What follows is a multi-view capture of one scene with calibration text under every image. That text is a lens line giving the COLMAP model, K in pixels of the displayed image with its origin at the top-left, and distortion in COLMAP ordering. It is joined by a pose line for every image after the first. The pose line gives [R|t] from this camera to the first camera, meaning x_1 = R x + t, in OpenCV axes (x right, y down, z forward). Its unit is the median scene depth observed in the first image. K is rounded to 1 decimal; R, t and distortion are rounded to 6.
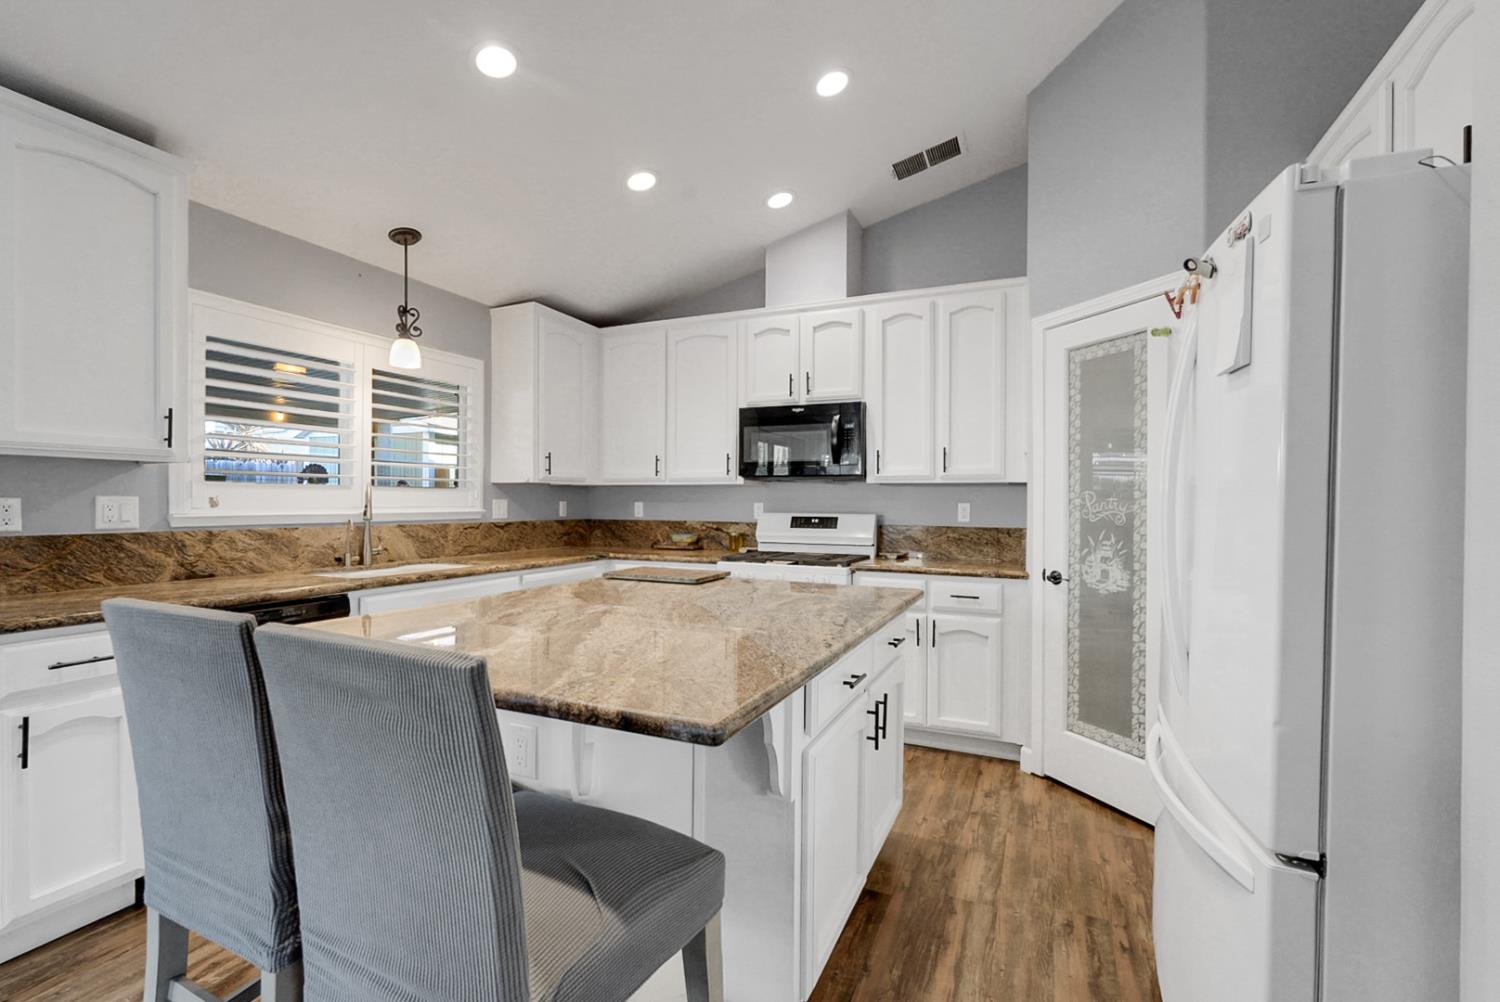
lens RADIAL K [[666.6, 0, 742.6], [0, 666.6, 503.1], [0, 0, 1]] dist [0.000072, 0.000068]
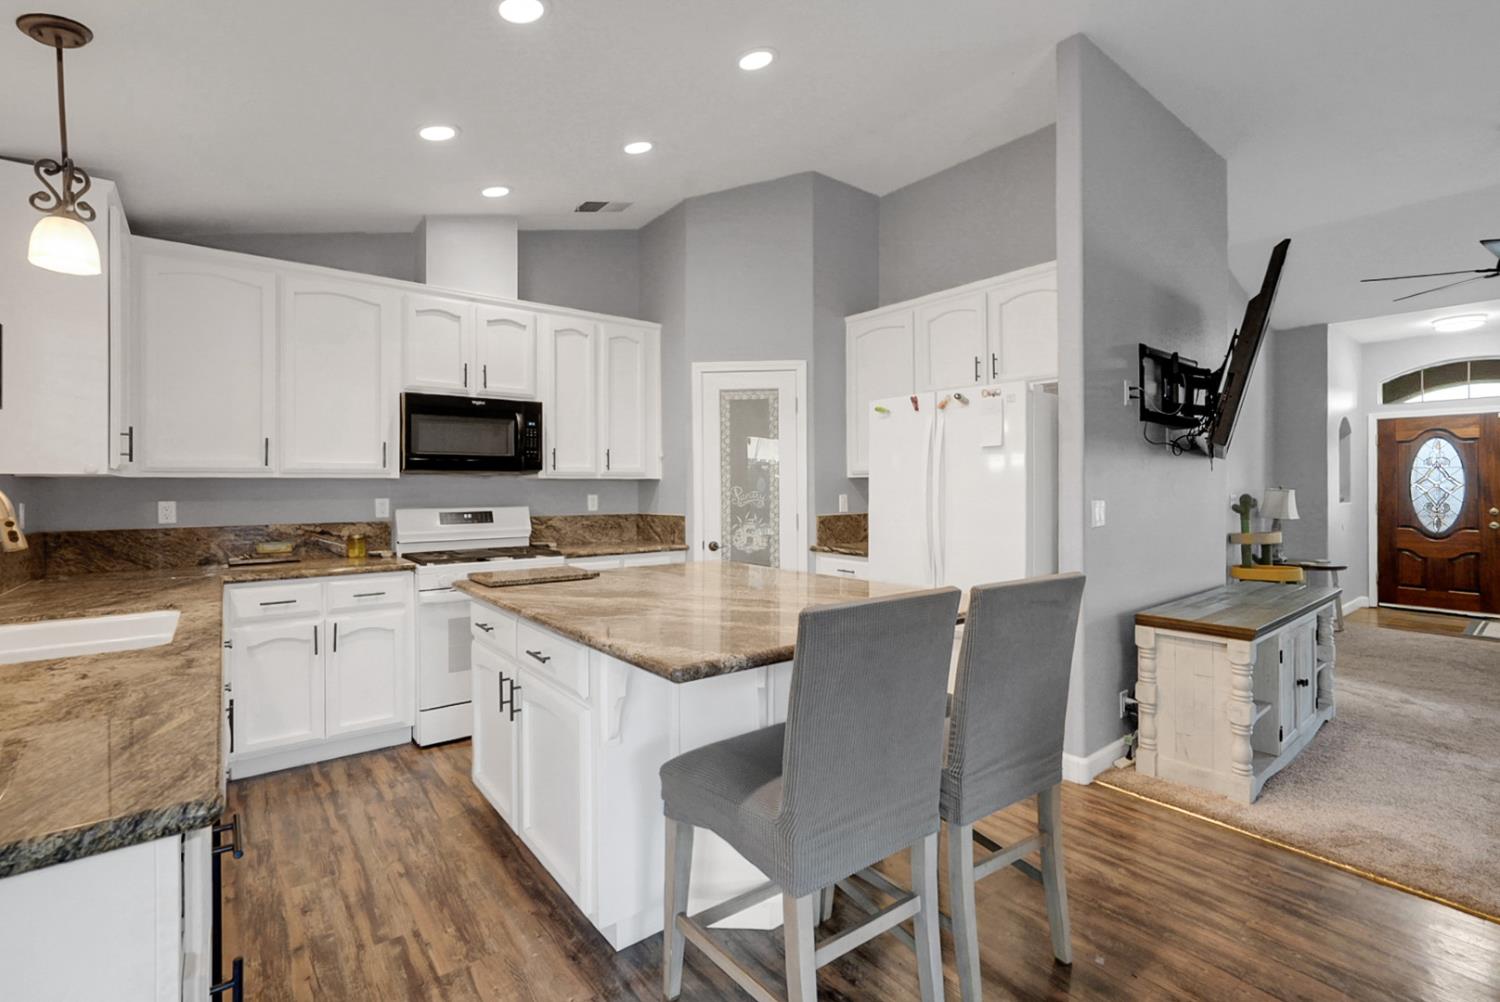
lens RADIAL K [[662.3, 0, 749.1], [0, 662.3, 483.5], [0, 0, 1]] dist [-0.002312, -0.000292]
pose [[0.465519, -0.003249, 0.885032, -0.588579], [0.009752, 0.999951, -0.001459, -0.016322], [-0.884984, 0.009310, 0.465528, 0.200945]]
